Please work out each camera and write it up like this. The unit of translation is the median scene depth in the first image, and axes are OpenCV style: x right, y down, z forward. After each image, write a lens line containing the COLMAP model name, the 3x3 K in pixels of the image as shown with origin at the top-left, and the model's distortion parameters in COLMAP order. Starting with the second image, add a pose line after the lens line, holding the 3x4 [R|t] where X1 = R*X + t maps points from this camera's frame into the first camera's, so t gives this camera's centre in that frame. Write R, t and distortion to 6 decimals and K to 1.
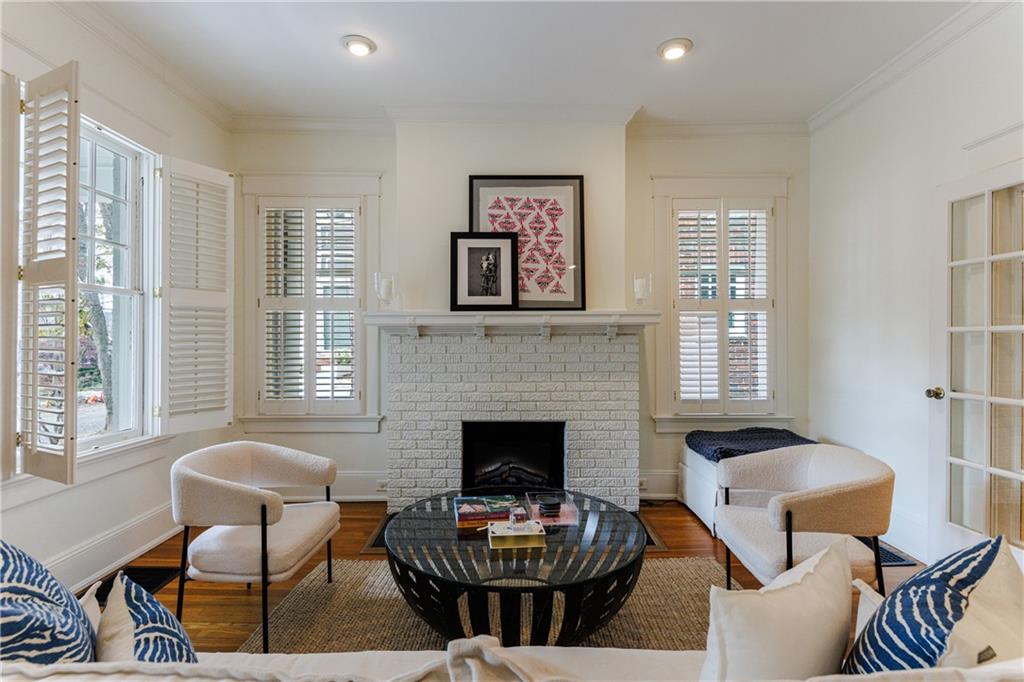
lens RADIAL K [[486.3, 0, 512.0], [0, 486.3, 341.0], [0, 0, 1]] dist [0.002727, 0.000314]
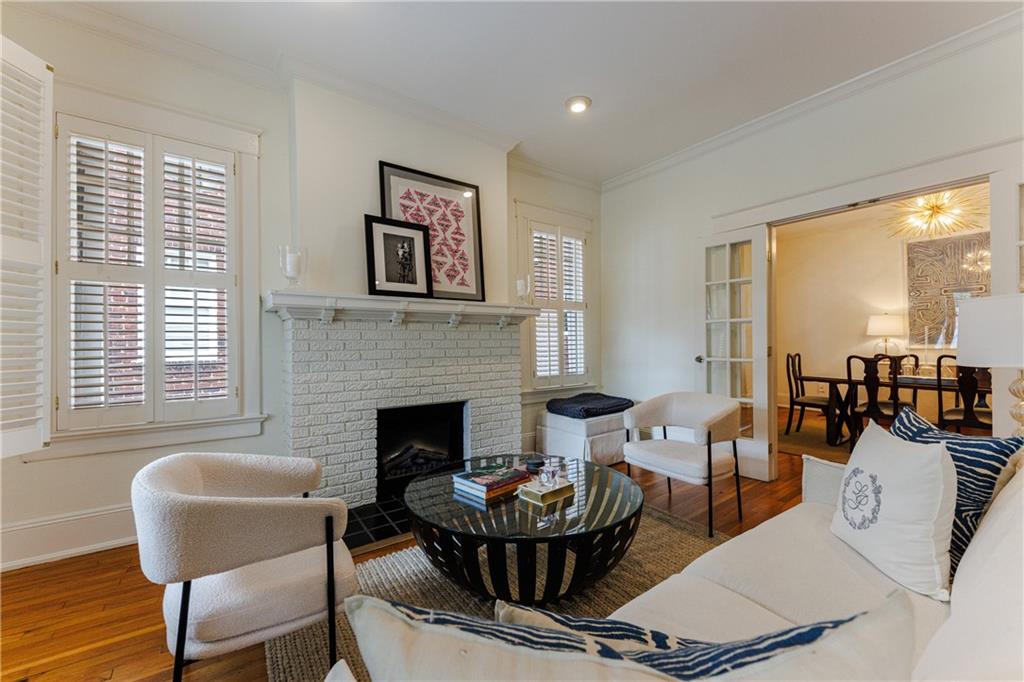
lens RADIAL K [[407.1, 0, 512.7], [0, 407.1, 344.3], [0, 0, 1]] dist [0.000210, -0.000482]
pose [[0.807339, -0.005493, 0.590062, -0.365619], [0.010236, 0.999937, -0.004695, 0.041144], [-0.589999, 0.009830, 0.807344, 0.176643]]
